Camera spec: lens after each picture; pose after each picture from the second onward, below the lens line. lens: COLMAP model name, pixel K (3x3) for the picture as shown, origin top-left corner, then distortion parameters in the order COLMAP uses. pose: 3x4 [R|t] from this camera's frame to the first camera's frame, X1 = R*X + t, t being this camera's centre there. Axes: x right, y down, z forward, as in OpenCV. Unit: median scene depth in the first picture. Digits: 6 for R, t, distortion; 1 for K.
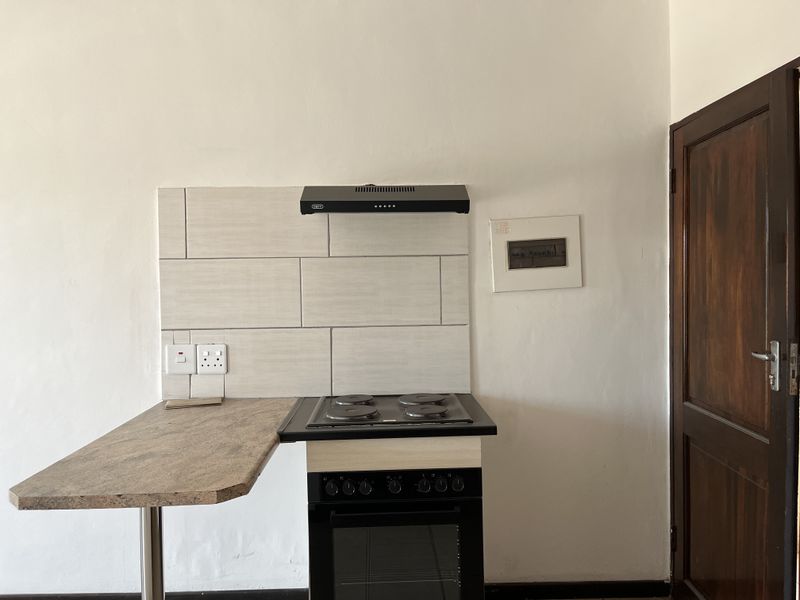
lens RADIAL K [[608.4, 0, 398.0], [0, 608.4, 297.4], [0, 0, 1]] dist [0.036167, -0.001818]
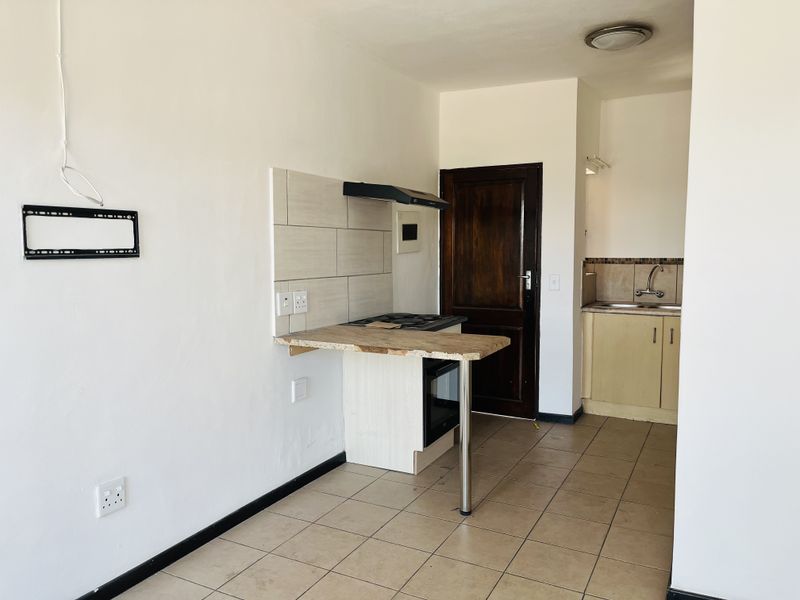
lens RADIAL K [[608.4, 0, 398.0], [0, 608.4, 297.4], [0, 0, 1]] dist [0.036167, -0.001818]
pose [[0.488996, -0.054904, 0.870556, -1.353236], [0.022428, 0.998479, 0.050374, 0.028874], [-0.871997, -0.005108, 0.489484, 0.167250]]
